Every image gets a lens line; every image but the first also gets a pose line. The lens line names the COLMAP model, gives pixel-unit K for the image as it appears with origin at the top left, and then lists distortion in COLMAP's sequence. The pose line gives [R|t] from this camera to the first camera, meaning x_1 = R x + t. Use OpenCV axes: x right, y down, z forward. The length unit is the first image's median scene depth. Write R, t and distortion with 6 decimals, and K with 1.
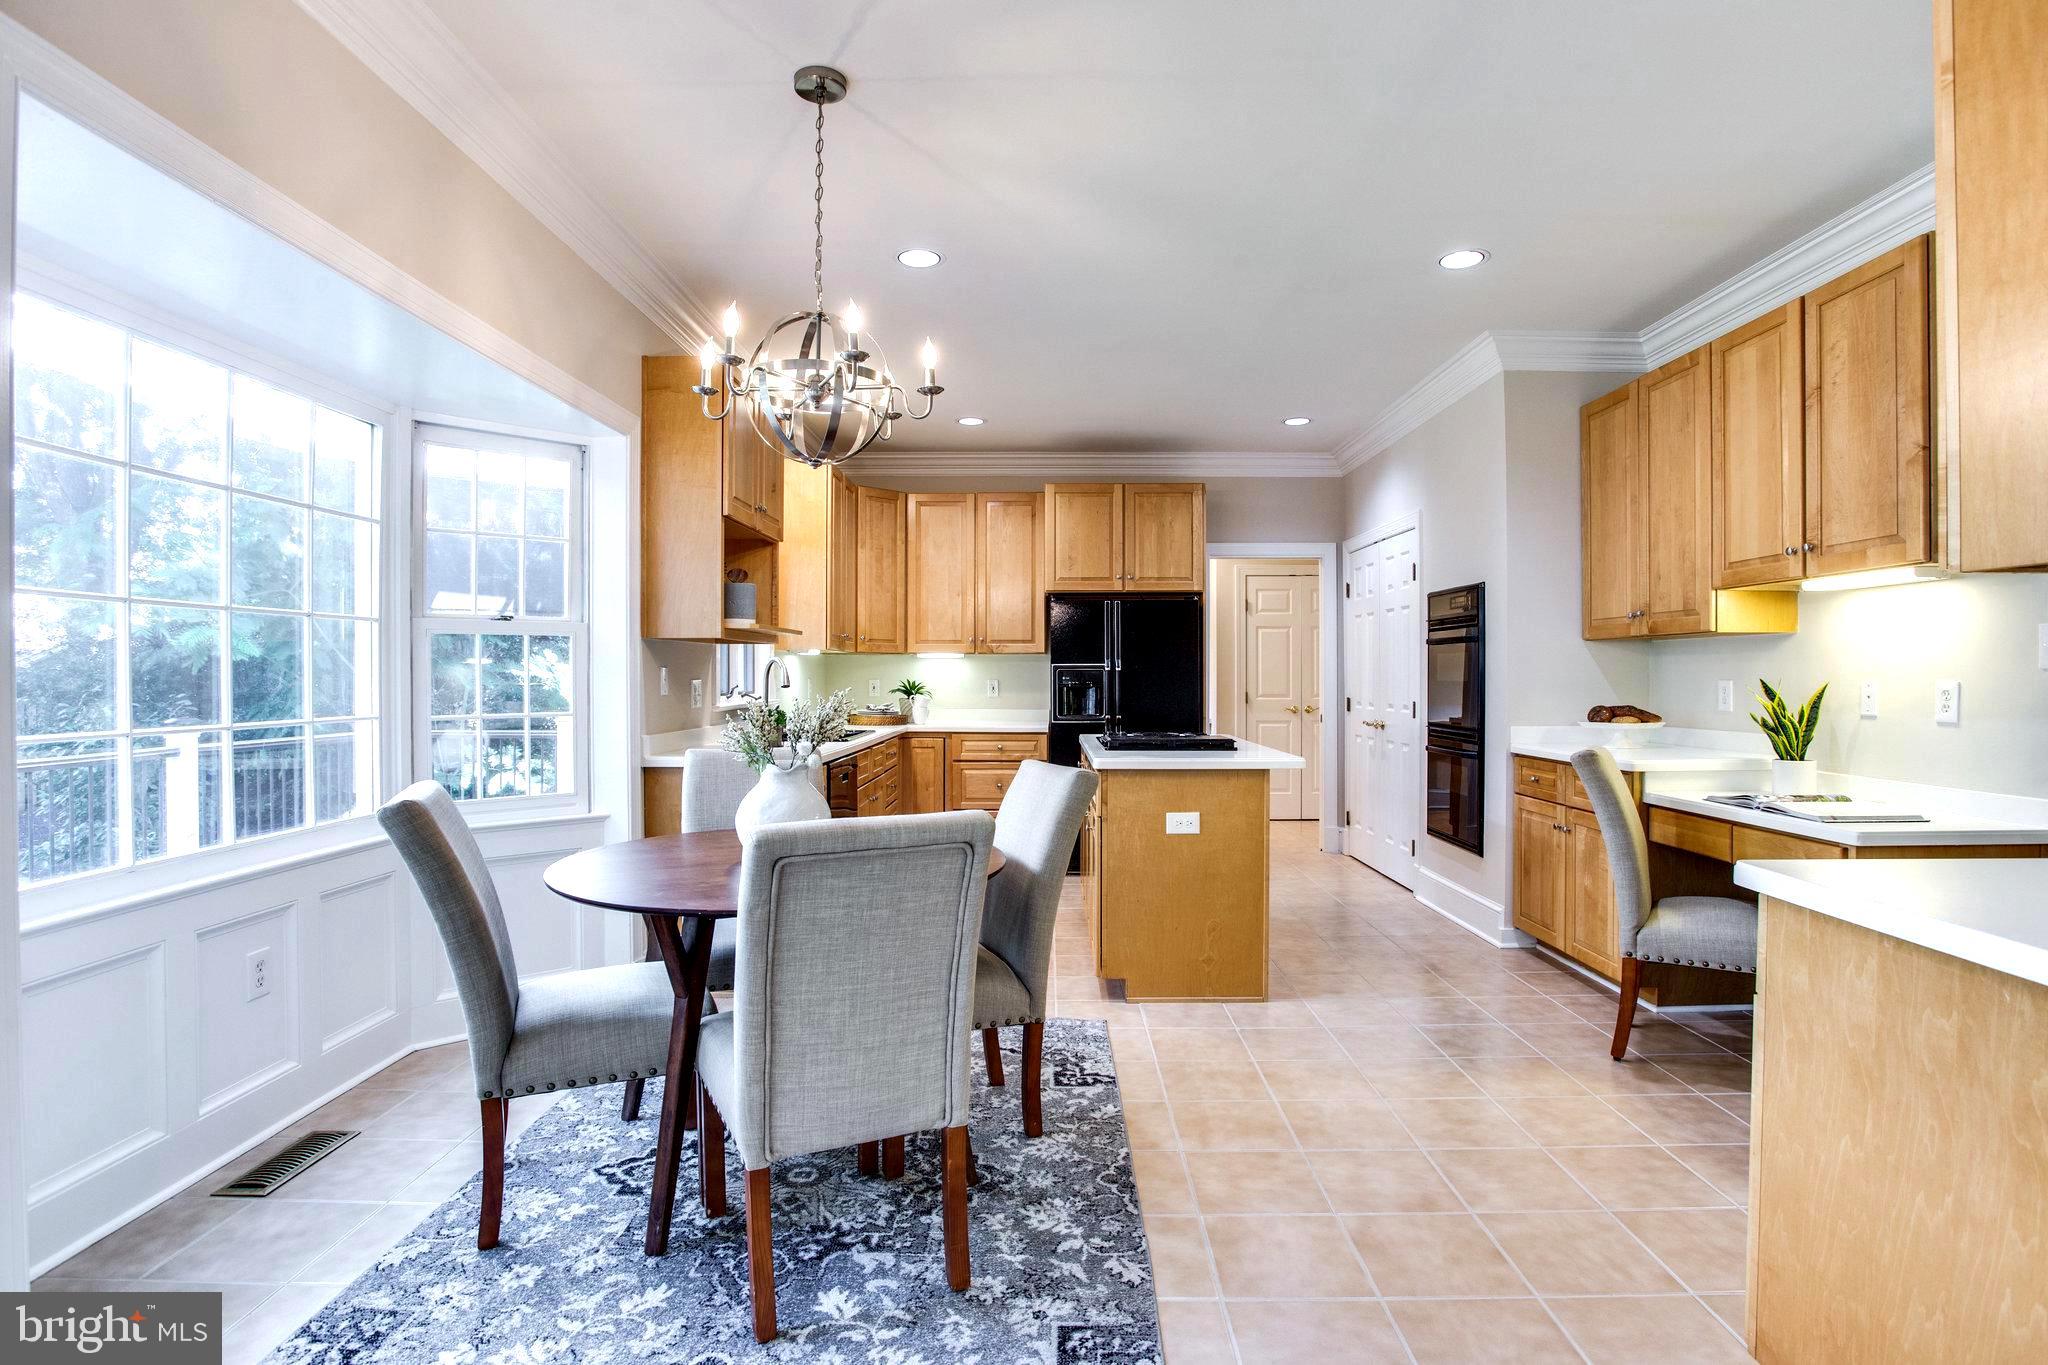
lens RADIAL K [[1016.7, 0, 1024.0], [0, 1016.7, 682.5], [0, 0, 1]] dist [-0.082626, 0.031342]
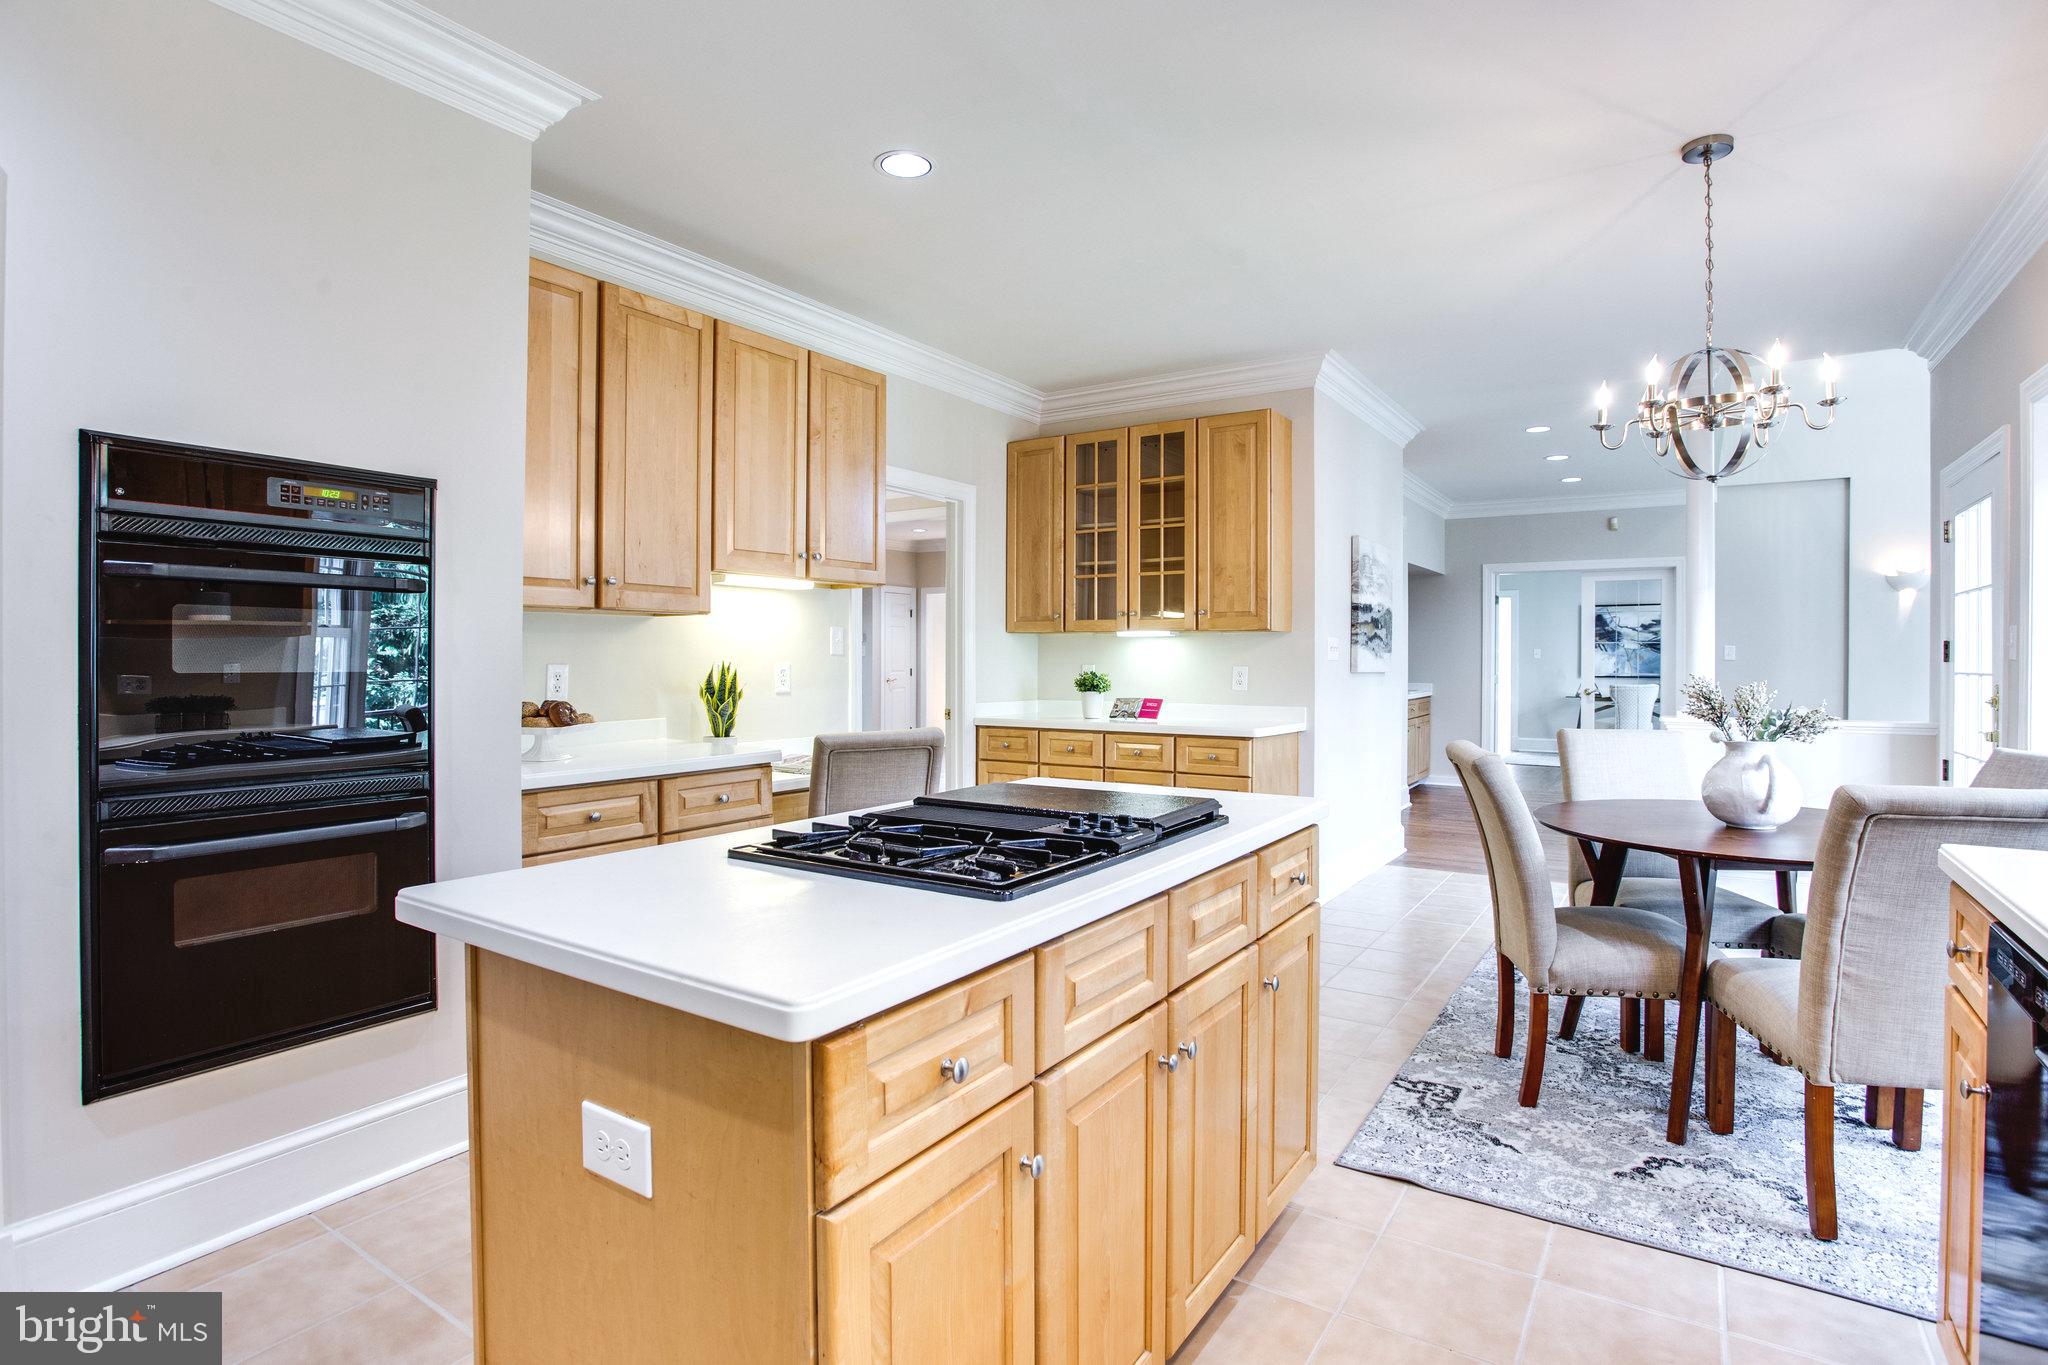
lens RADIAL K [[1016.7, 0, 1024.0], [0, 1016.7, 682.5], [0, 0, 1]] dist [-0.082626, 0.031342]
pose [[-0.843535, -0.014166, 0.536887, -0.117578], [0.002242, 0.999550, 0.029896, -0.016092], [-0.537069, 0.026422, -0.843124, 1.987357]]
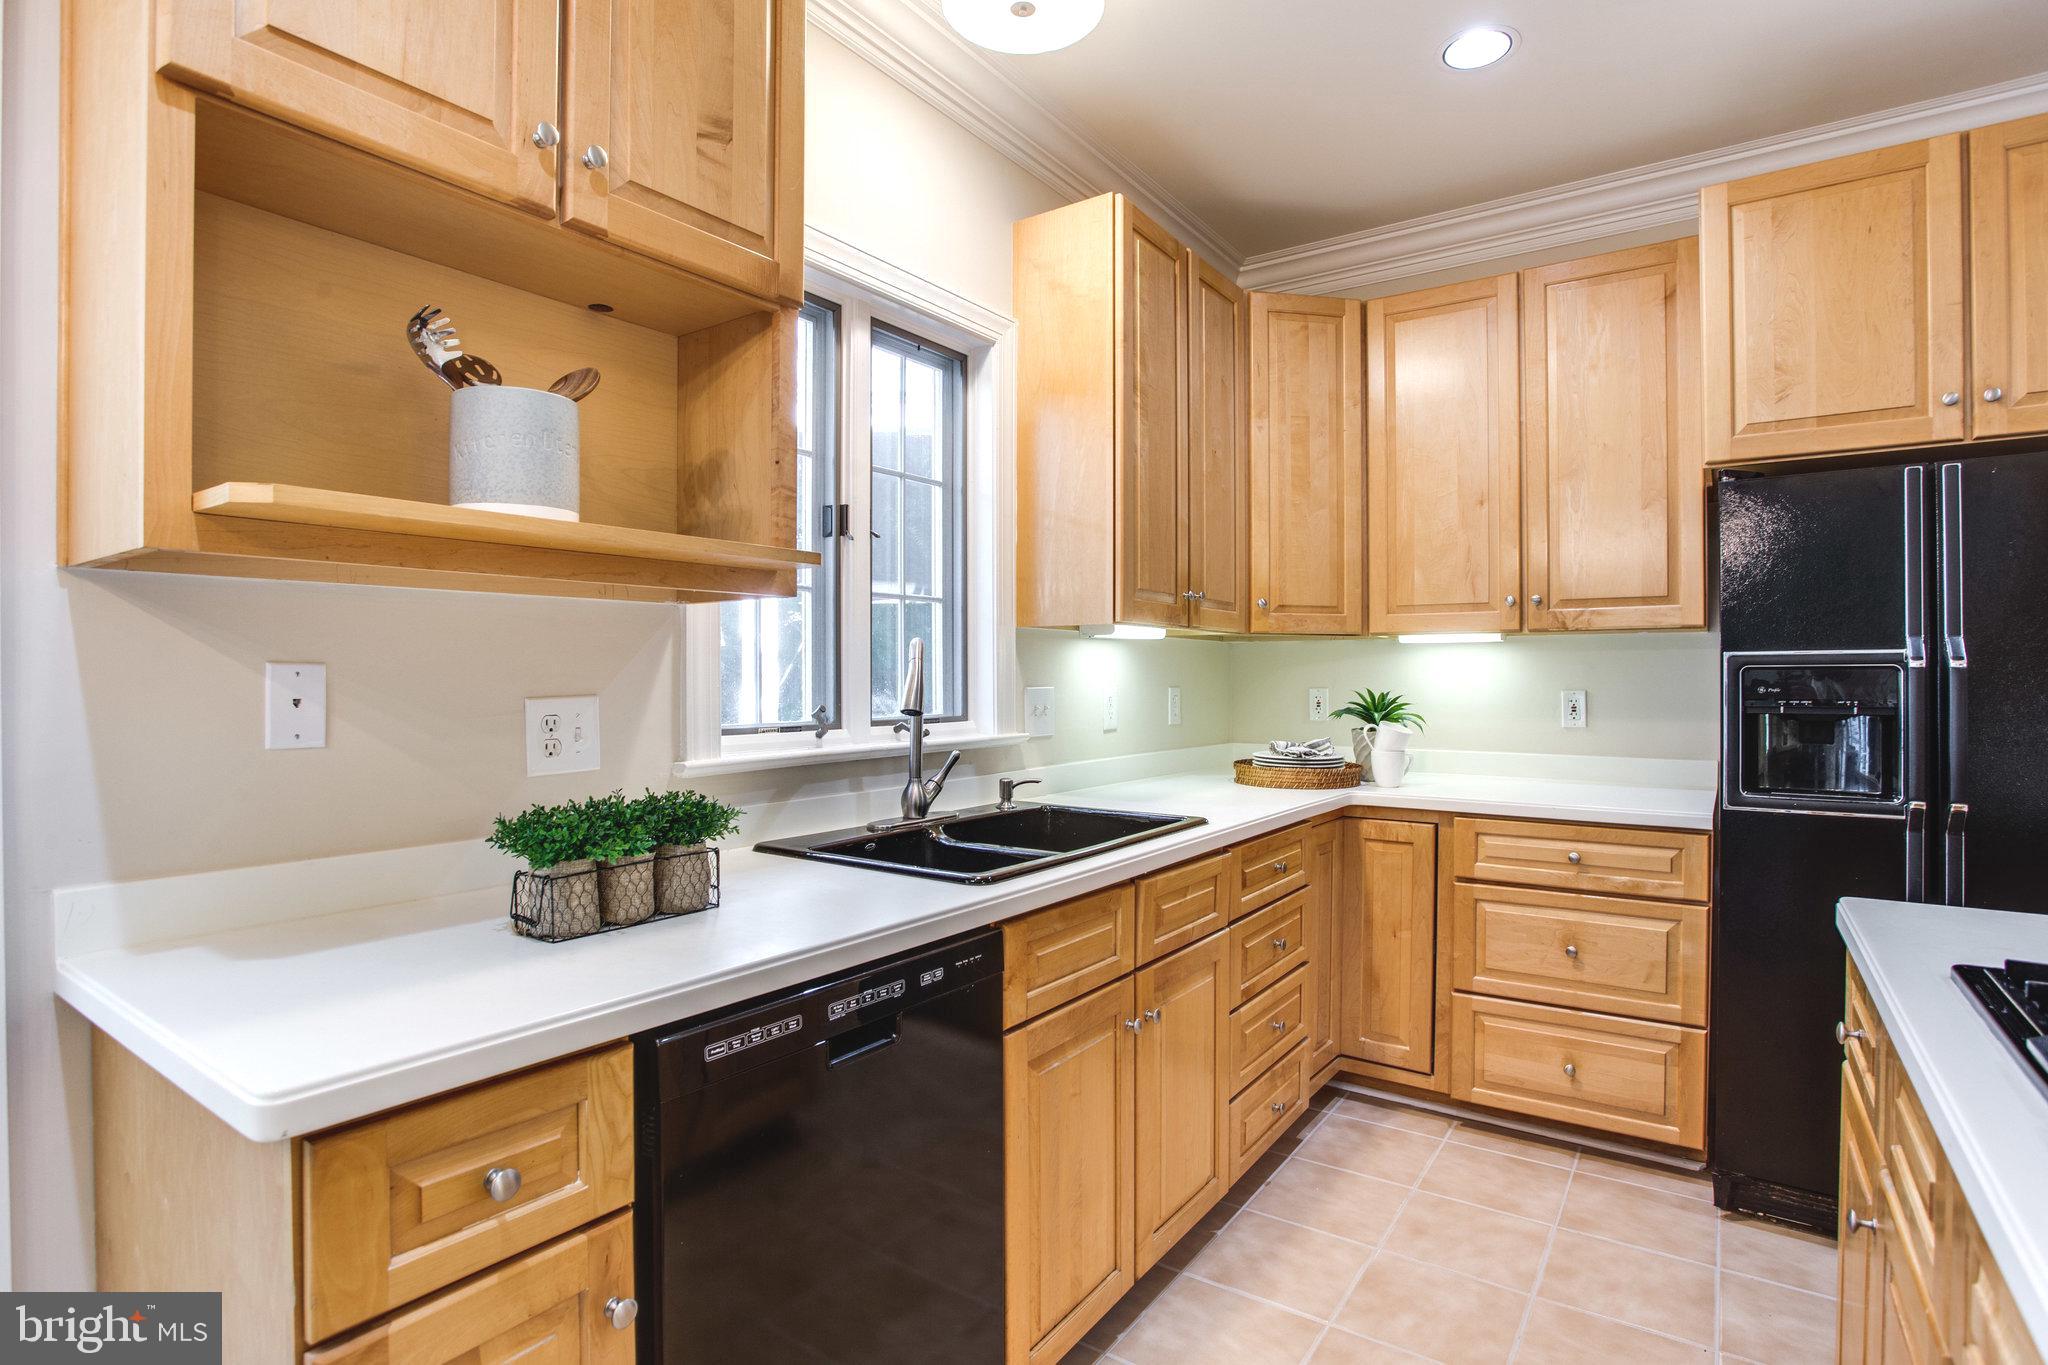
lens RADIAL K [[1016.7, 0, 1024.0], [0, 1016.7, 682.5], [0, 0, 1]] dist [-0.082626, 0.031342]
pose [[0.830284, 0.002312, -0.557335, 0.014027], [-0.002650, 0.999996, 0.000201, -0.005940], [0.557334, 0.001310, 0.830287, 0.534424]]
